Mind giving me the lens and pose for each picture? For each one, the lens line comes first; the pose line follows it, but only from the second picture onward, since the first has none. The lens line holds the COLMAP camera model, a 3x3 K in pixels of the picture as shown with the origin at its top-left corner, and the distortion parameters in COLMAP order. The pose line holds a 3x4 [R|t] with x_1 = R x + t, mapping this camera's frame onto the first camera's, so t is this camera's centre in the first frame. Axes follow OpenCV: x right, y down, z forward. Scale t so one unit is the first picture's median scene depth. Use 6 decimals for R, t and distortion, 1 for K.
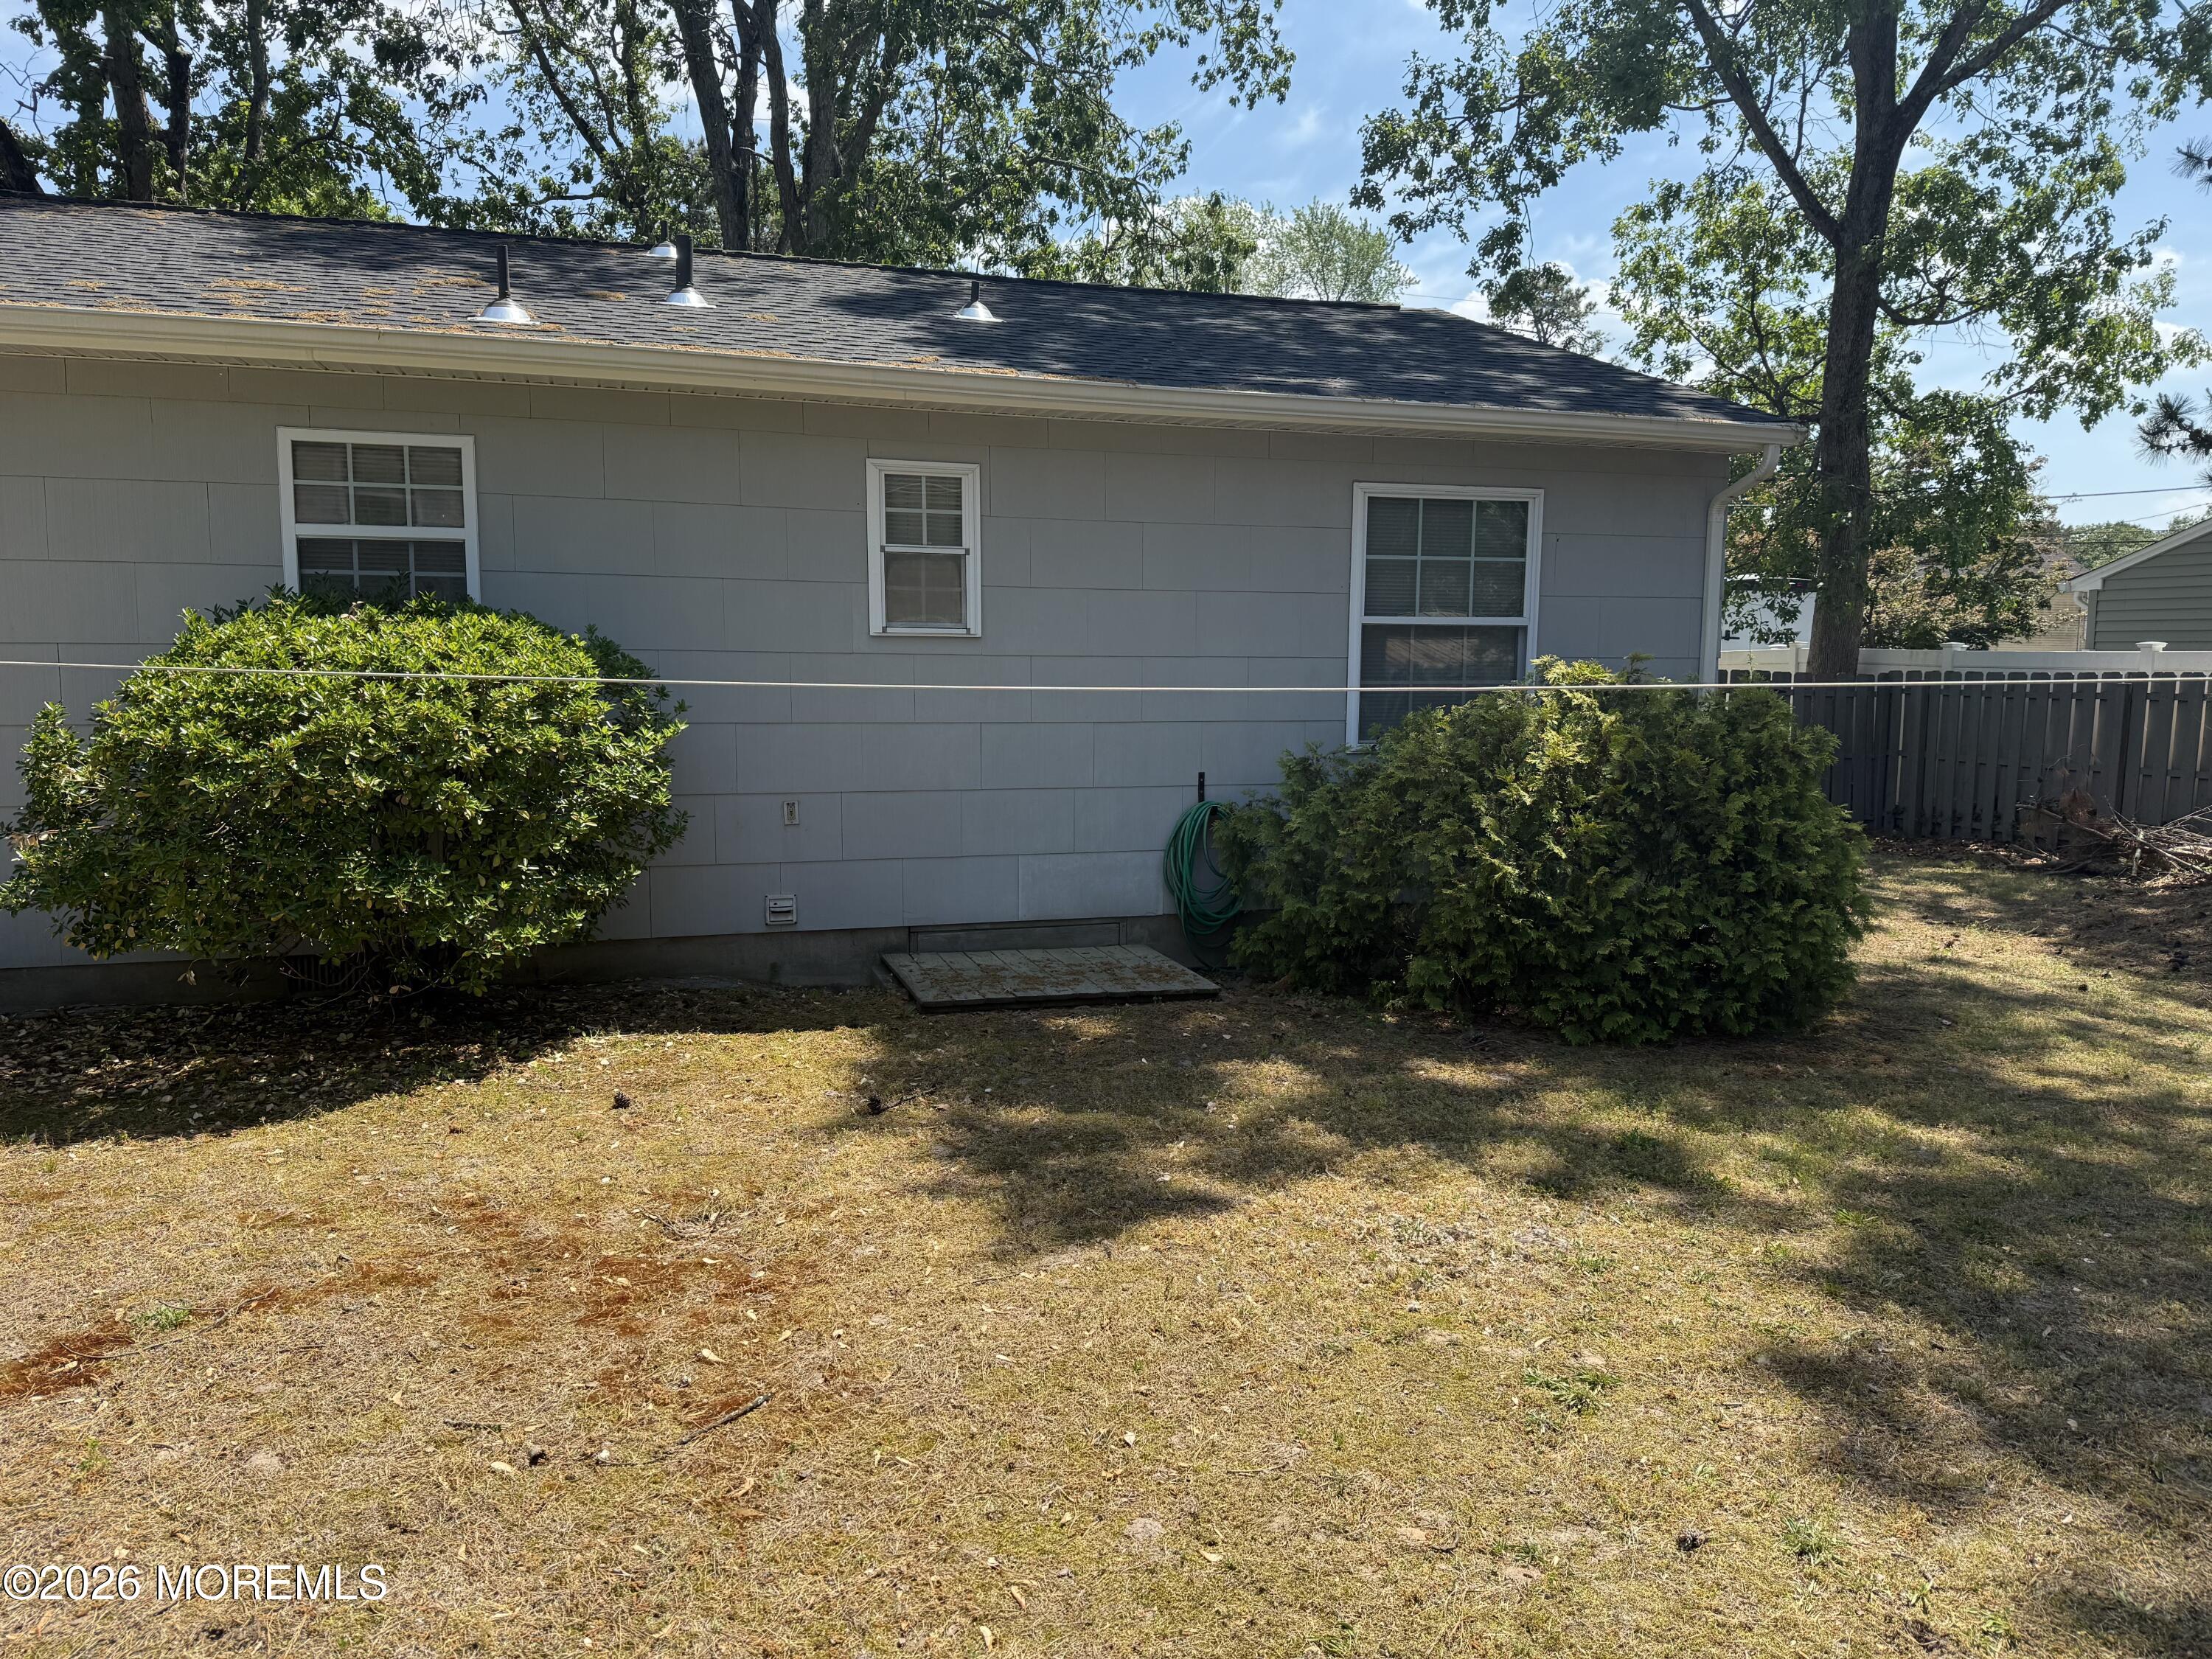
lens RADIAL K [[1548.1, 0, 1104.4], [0, 1548.1, 829.9], [0, 0, 1]] dist [0.048349, -0.066195]
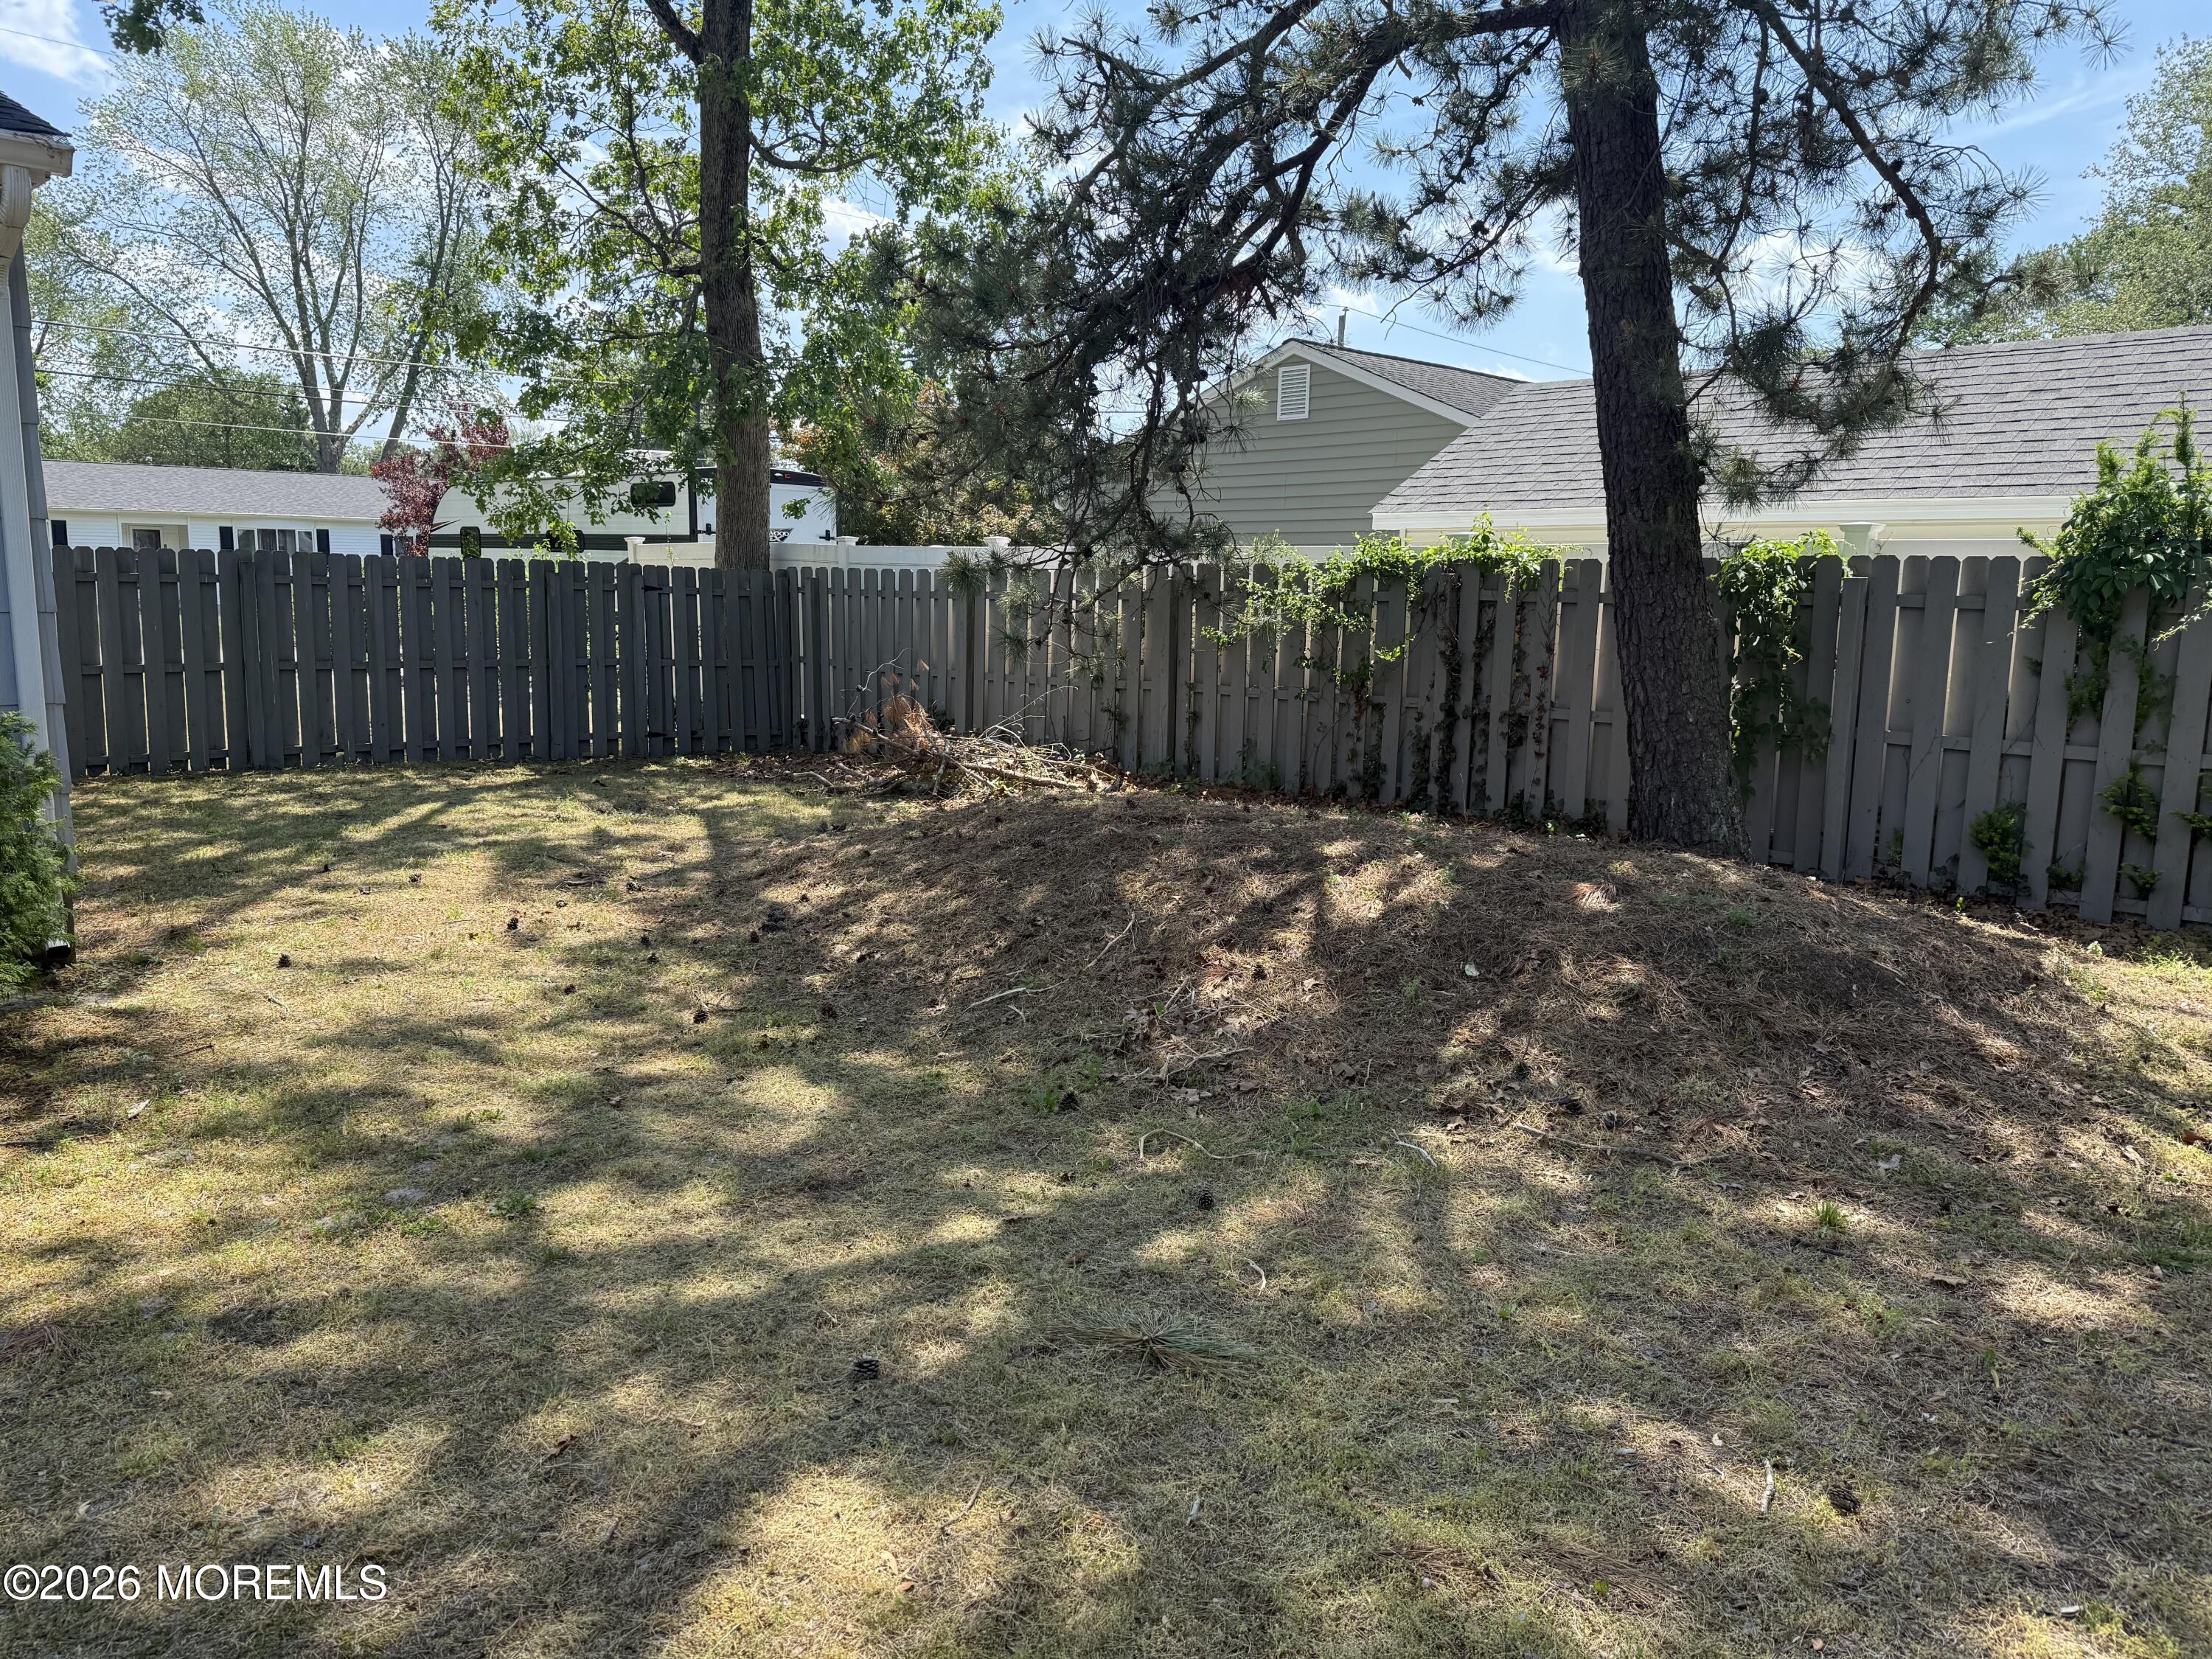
lens RADIAL K [[1548.1, 0, 1106.2], [0, 1548.1, 809.4], [0, 0, 1]] dist [0.048349, -0.066195]
pose [[0.889914, -0.063491, 0.451687, 0.612482], [0.042320, 0.997486, 0.056833, -0.013403], [-0.454160, -0.031461, 0.890364, 0.292597]]
